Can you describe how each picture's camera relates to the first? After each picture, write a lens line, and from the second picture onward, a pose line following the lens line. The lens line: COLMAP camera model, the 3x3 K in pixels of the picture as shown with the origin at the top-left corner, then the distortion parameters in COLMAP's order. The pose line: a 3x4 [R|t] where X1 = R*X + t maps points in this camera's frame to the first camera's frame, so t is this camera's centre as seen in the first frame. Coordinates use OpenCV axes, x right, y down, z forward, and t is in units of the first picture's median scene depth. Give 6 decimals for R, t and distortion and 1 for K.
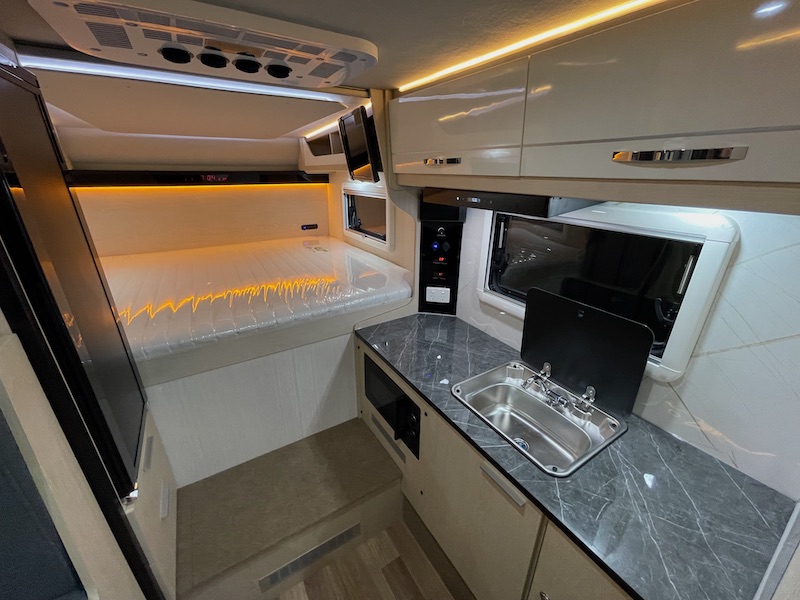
lens RADIAL K [[320.3, 0, 399.5], [0, 320.3, 296.3], [0, 0, 1]] dist [-0.000183, 0.000146]
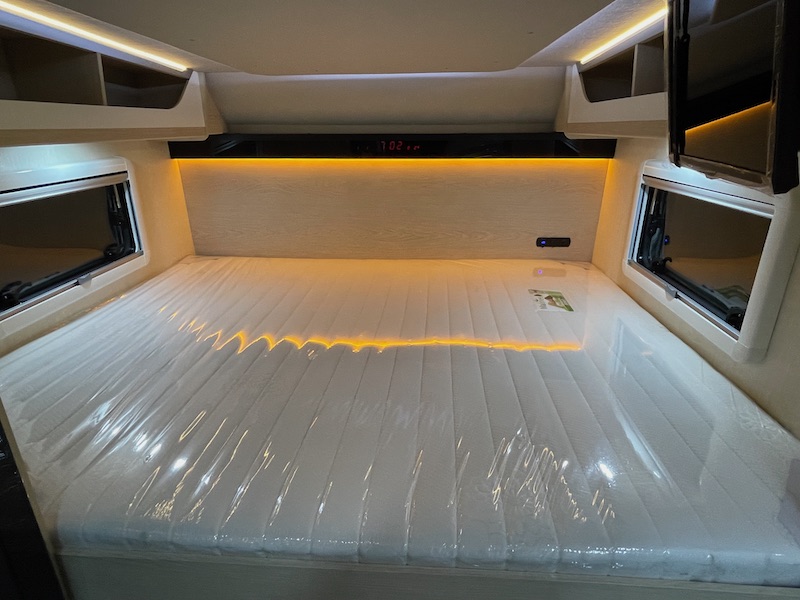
lens RADIAL K [[466.8, 0, 400.0], [0, 466.8, 300.0], [0, 0, 1]] dist [0.002615, 0.000646]
pose [[0.807169, 0.198055, -0.556105, -0.056315], [-0.207346, 0.977136, 0.047048, -0.132042], [0.552708, 0.077330, 0.829779, 0.307326]]
